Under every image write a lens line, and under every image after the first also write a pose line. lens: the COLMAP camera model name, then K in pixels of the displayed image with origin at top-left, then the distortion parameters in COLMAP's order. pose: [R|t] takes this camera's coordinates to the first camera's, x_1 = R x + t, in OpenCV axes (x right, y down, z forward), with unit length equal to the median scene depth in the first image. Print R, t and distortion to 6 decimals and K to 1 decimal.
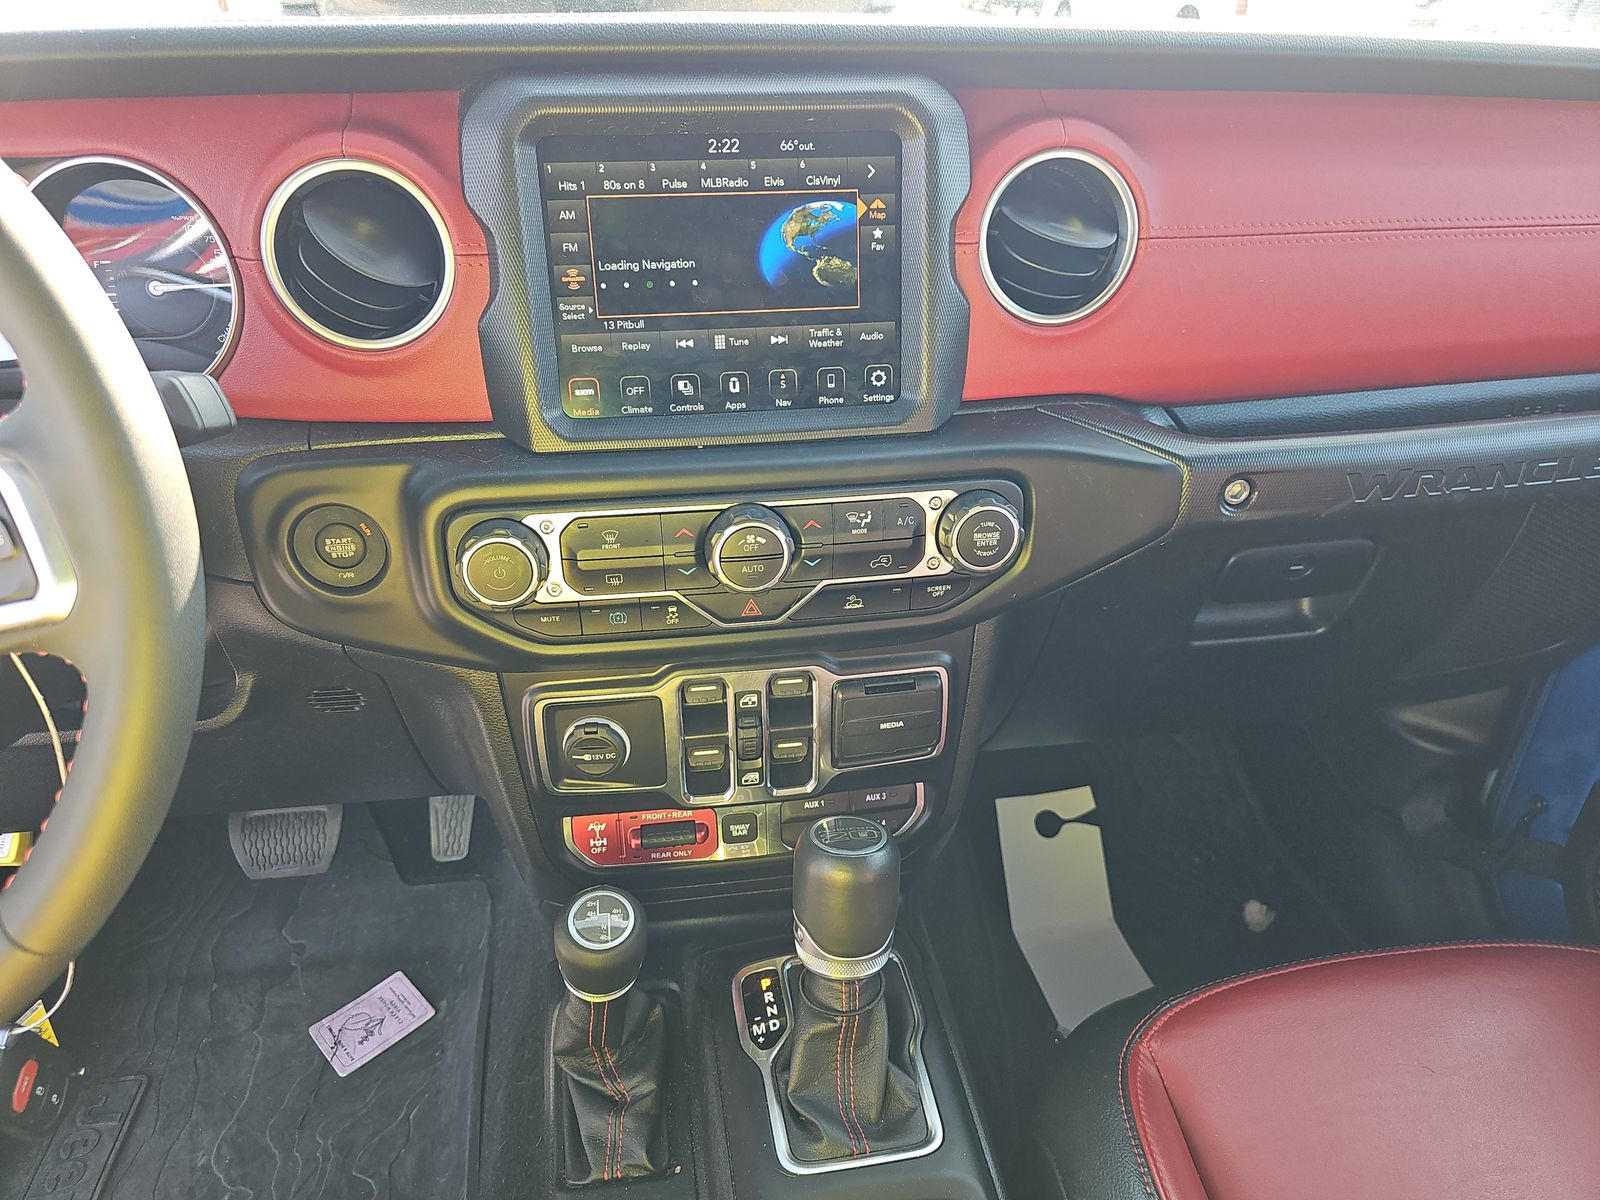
lens RADIAL K [[948.6, 0, 747.7], [0, 948.6, 603.1], [0, 0, 1]] dist [0.025738, -0.033563]
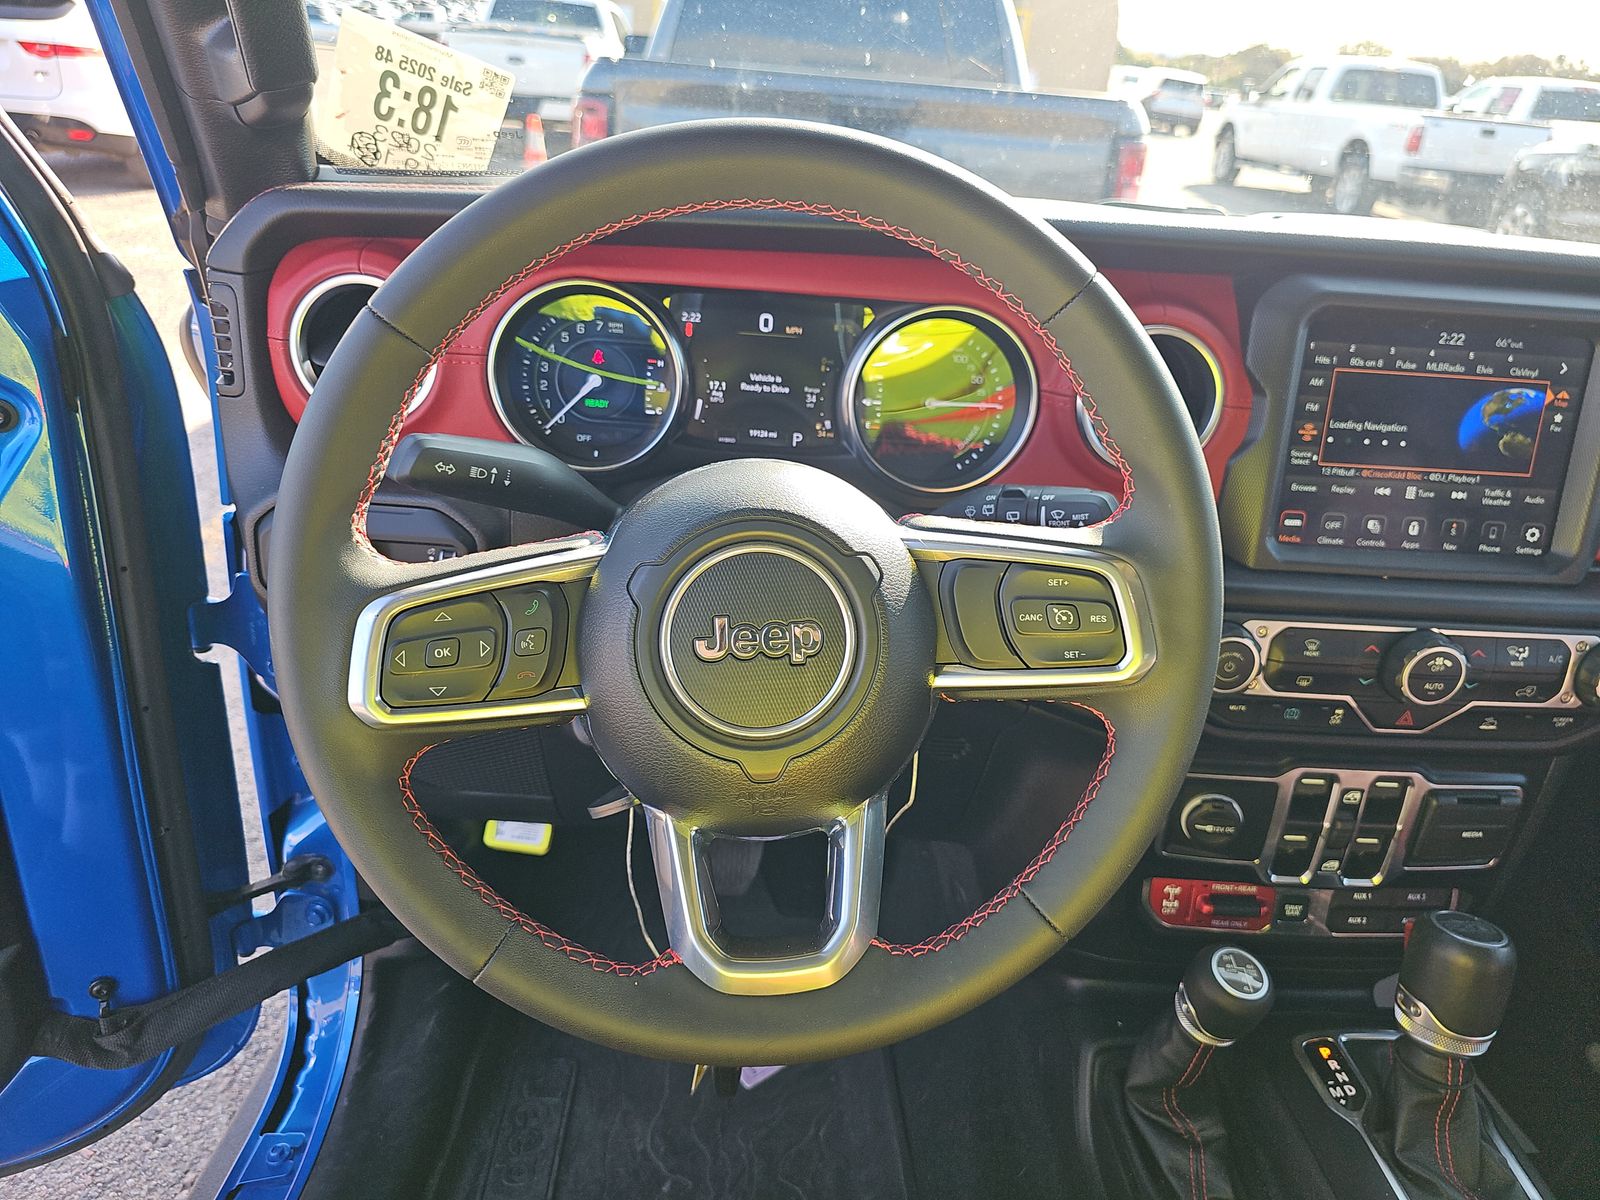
lens RADIAL K [[948.6, 0, 747.7], [0, 948.6, 603.1], [0, 0, 1]] dist [0.025738, -0.033563]
pose [[0.989984, 0.111293, -0.086870, -0.721034], [-0.117503, 0.990604, -0.069980, 0.042772], [0.078265, 0.079487, 0.993759, -0.236178]]
